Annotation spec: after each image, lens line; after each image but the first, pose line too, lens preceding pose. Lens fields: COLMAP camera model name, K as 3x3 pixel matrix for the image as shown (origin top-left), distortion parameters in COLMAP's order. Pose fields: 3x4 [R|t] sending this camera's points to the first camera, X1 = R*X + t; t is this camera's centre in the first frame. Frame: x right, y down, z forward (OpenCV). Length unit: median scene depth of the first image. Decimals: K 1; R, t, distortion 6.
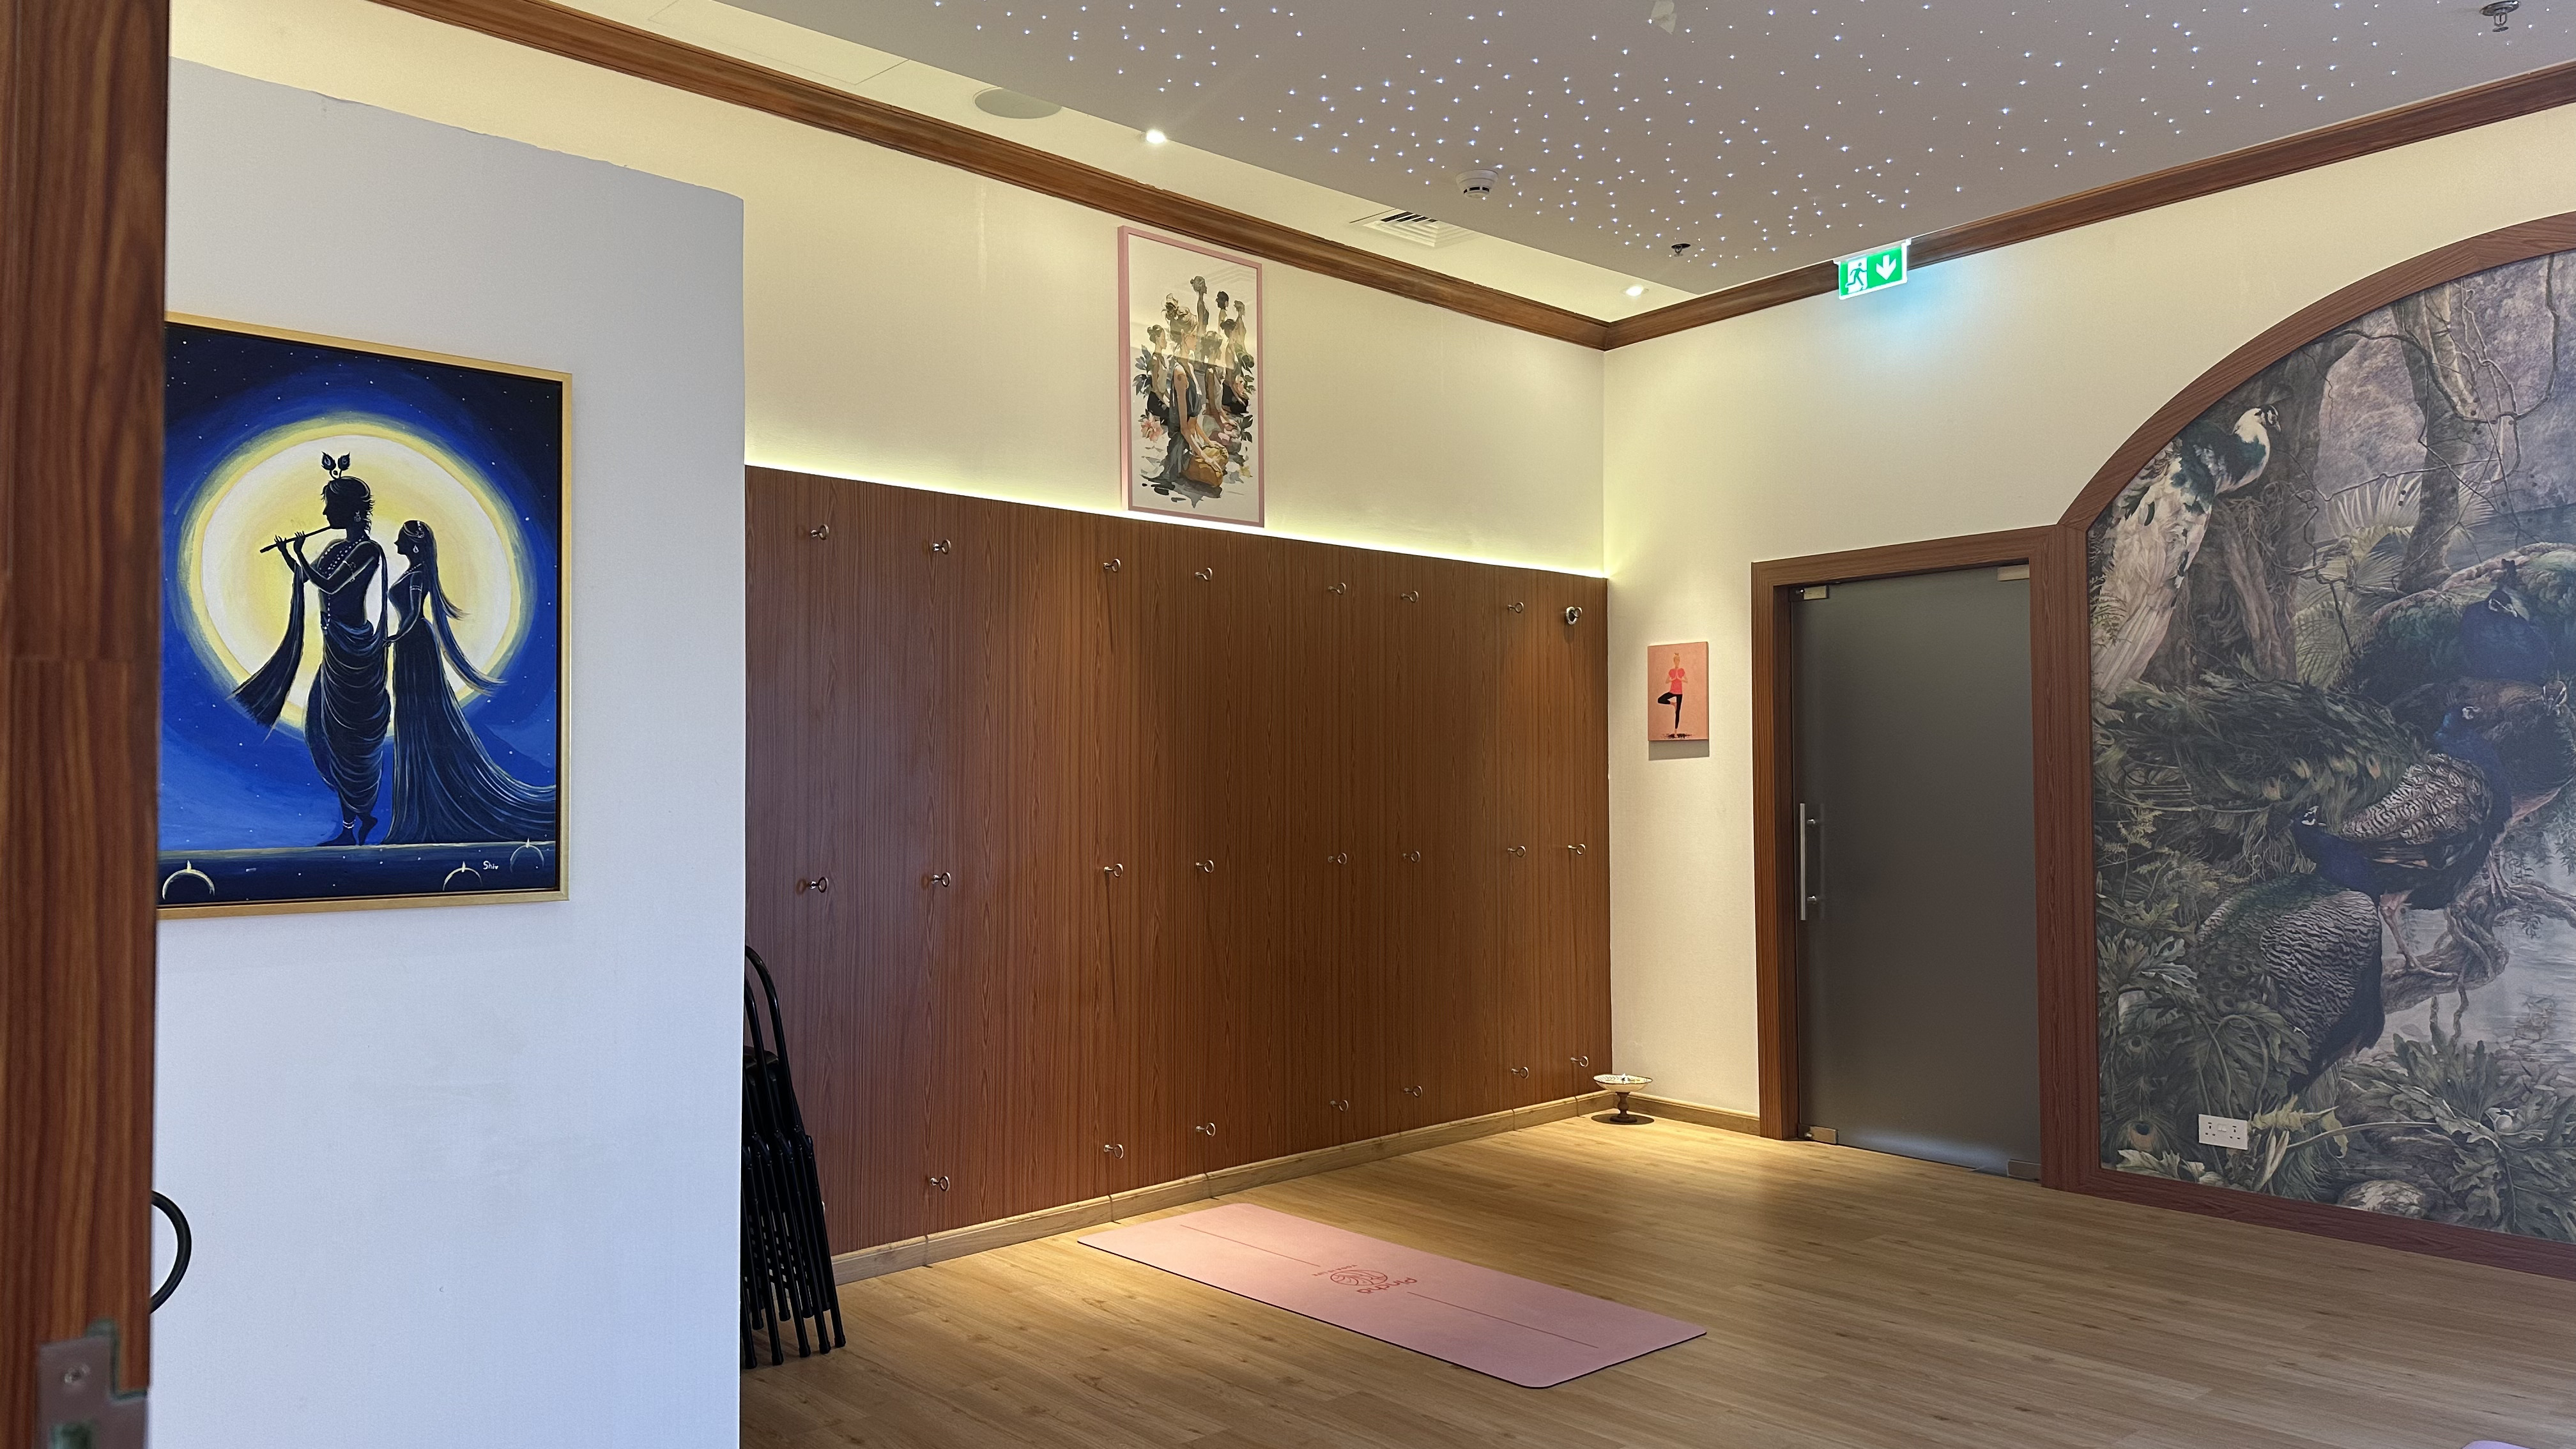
lens RADIAL K [[1792.7, 0, 1281.0], [0, 1792.7, 733.5], [0, 0, 1]] dist [0.075231, -0.097755]
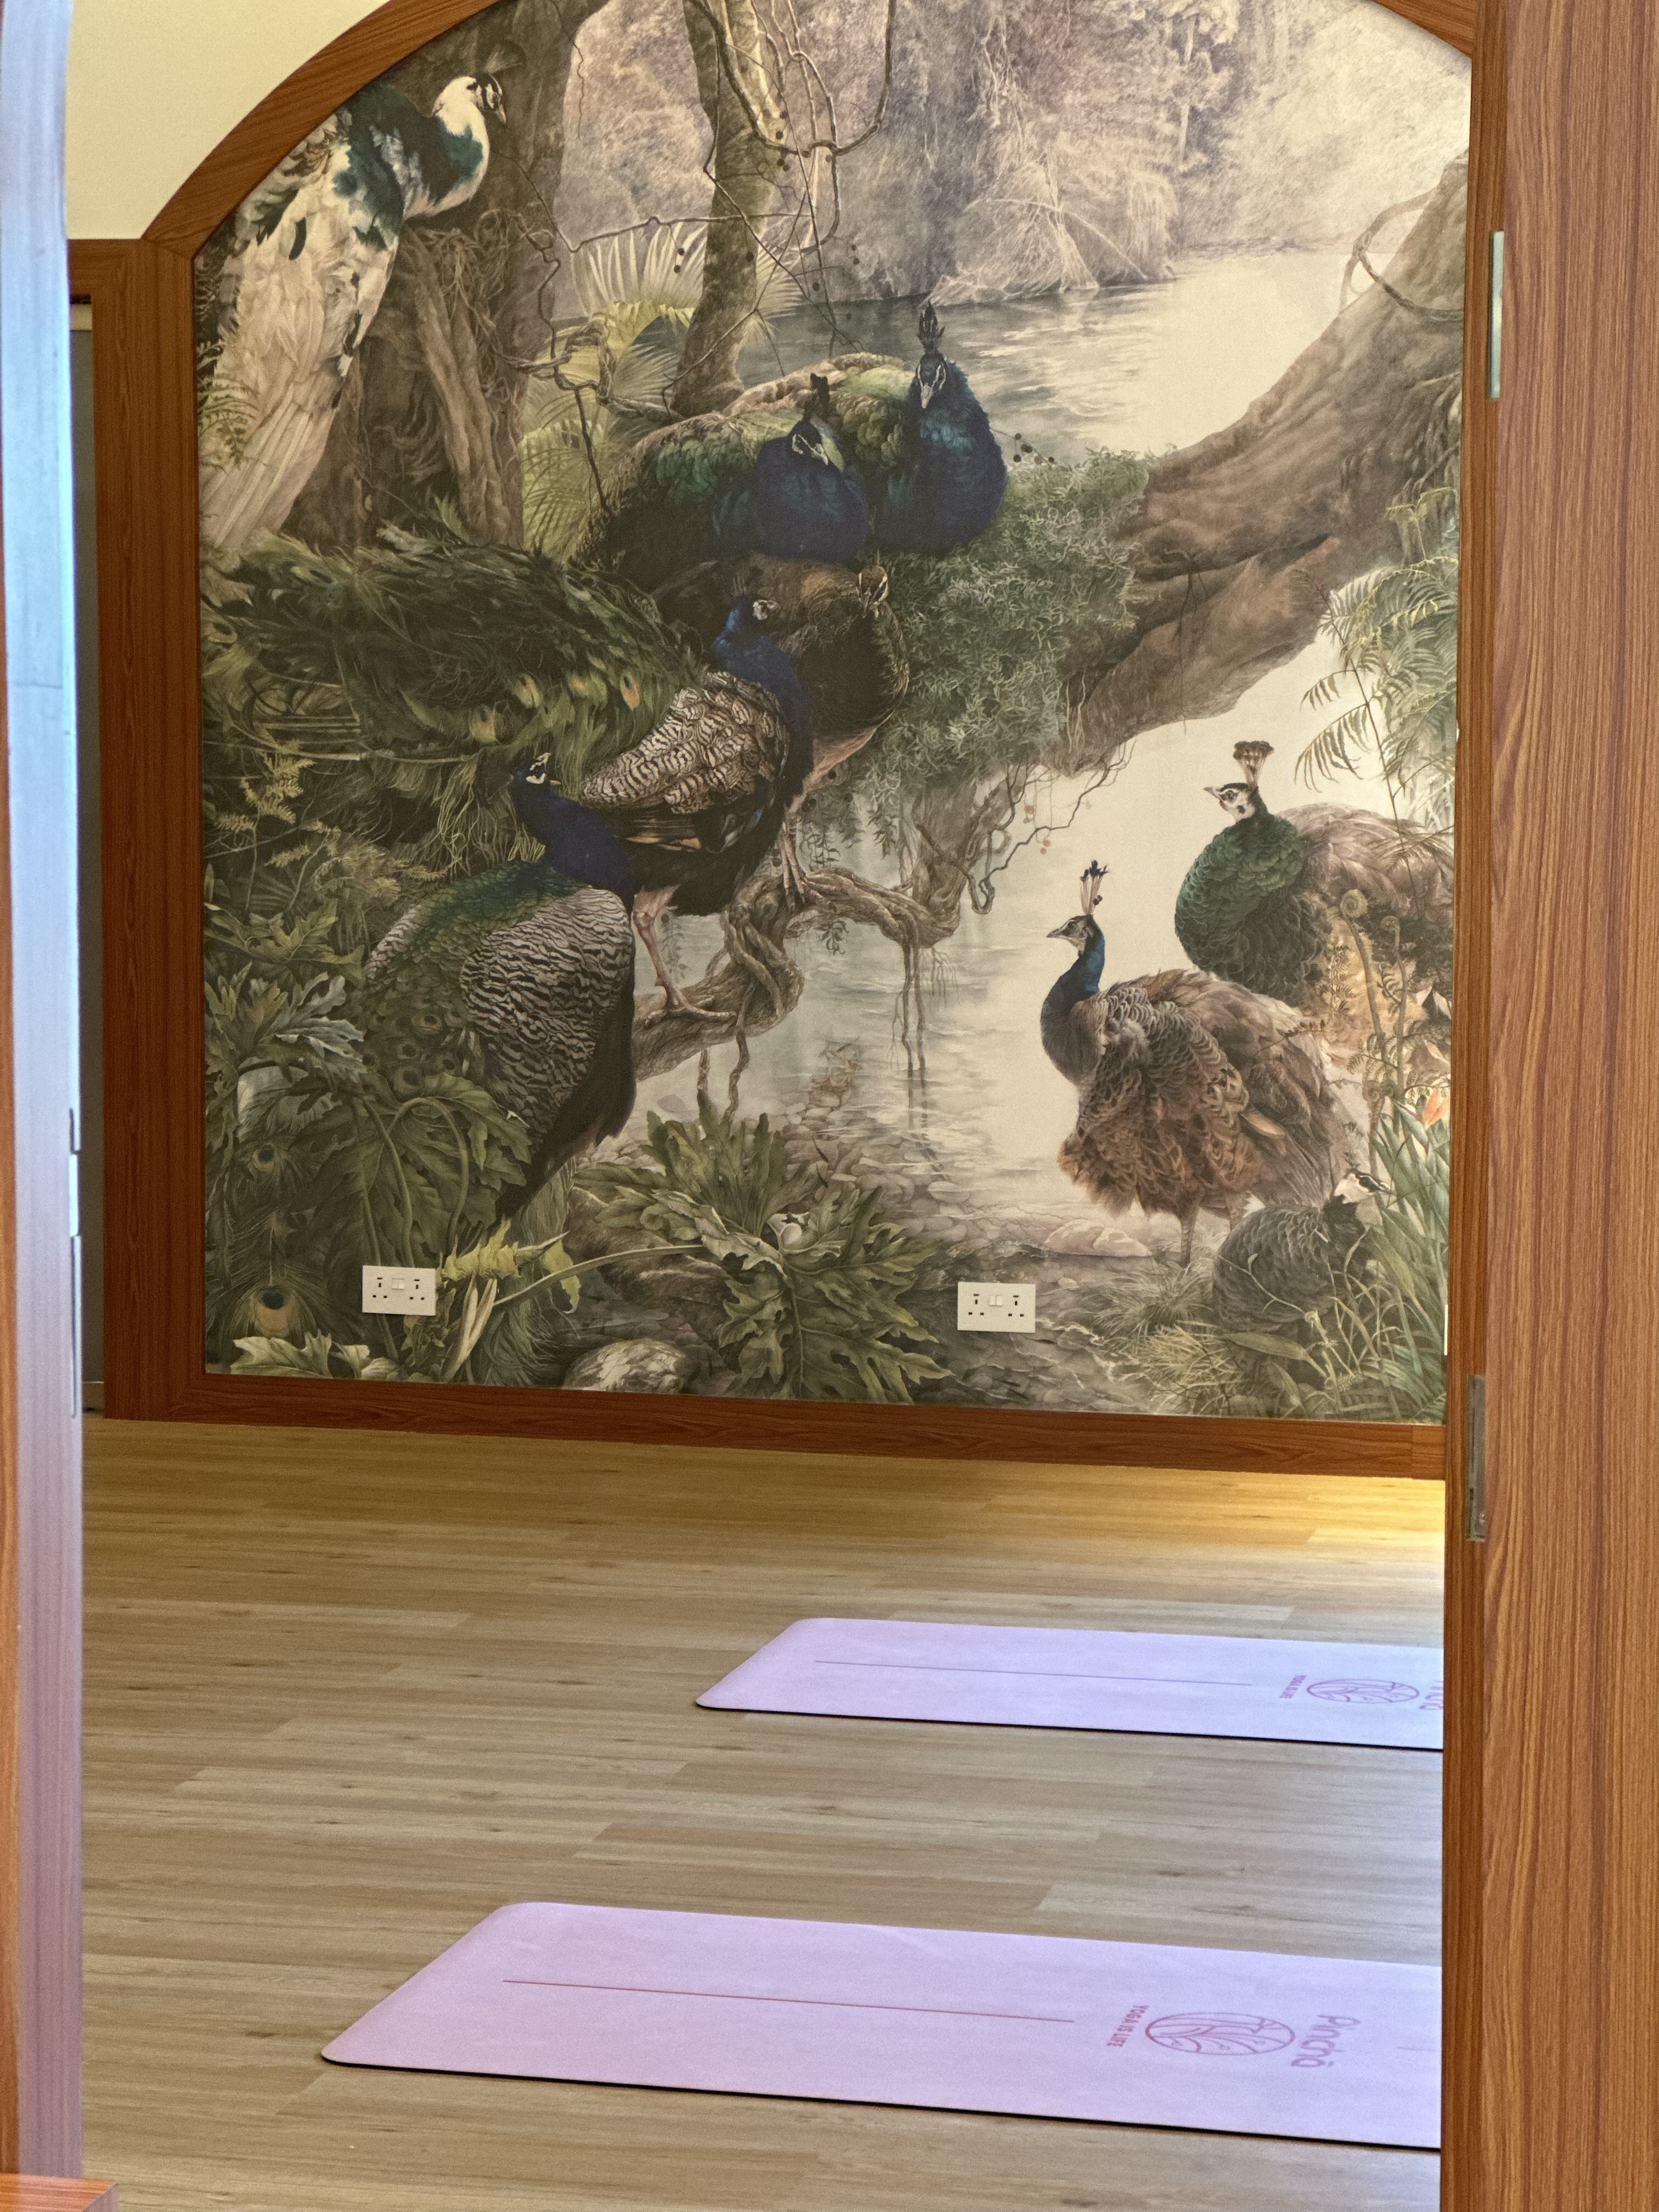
lens RADIAL K [[4968.7, 0, 867.8], [0, 4968.7, 1057.9], [0, 0, 1]] dist [0.192758, 0.000000]
pose [[0.796552, -0.037628, 0.603397, -0.355718], [-0.028721, 0.994579, 0.099938, -0.028097], [-0.603887, -0.096936, 0.791154, -0.399404]]
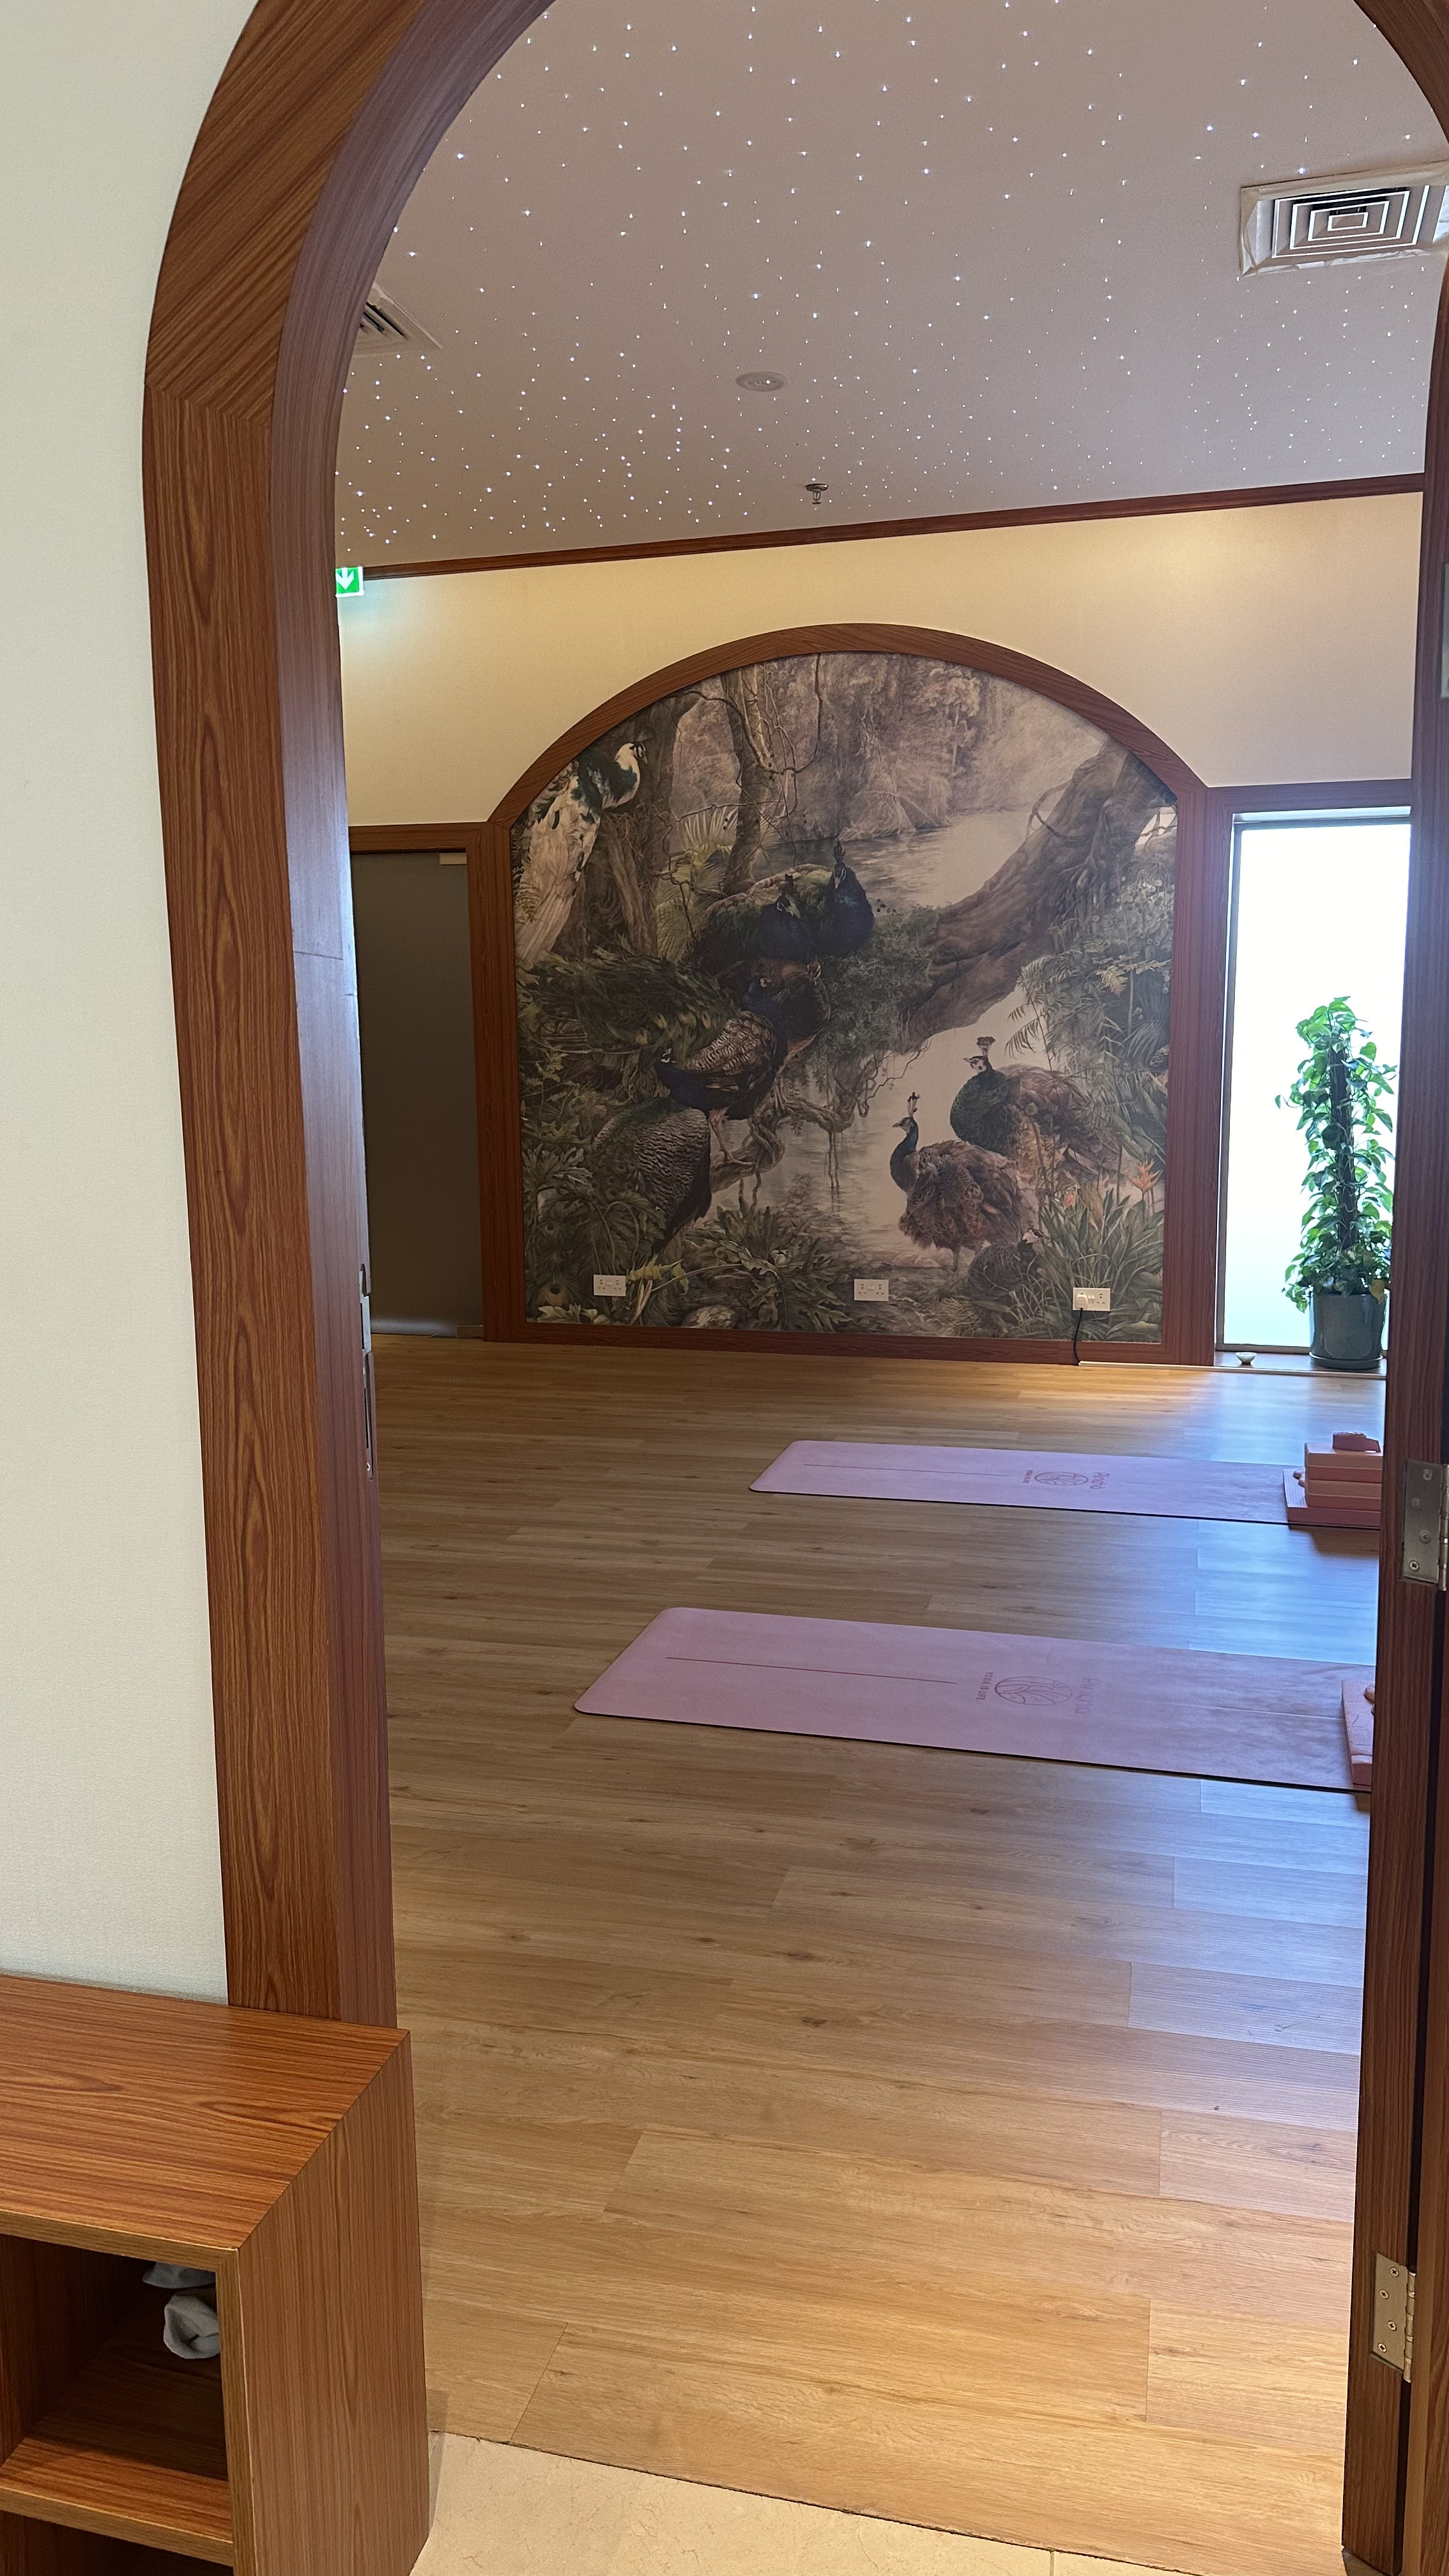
lens RADIAL K [[1792.7, 0, 725.5], [0, 1792.7, 1314.6], [0, 0, 1]] dist [0.075231, -0.097755]
pose [[0.814219, -0.095747, 0.572608, -0.198490], [-0.010573, 0.983698, 0.179520, -0.006674], [-0.580462, -0.152223, 0.799933, -0.153880]]
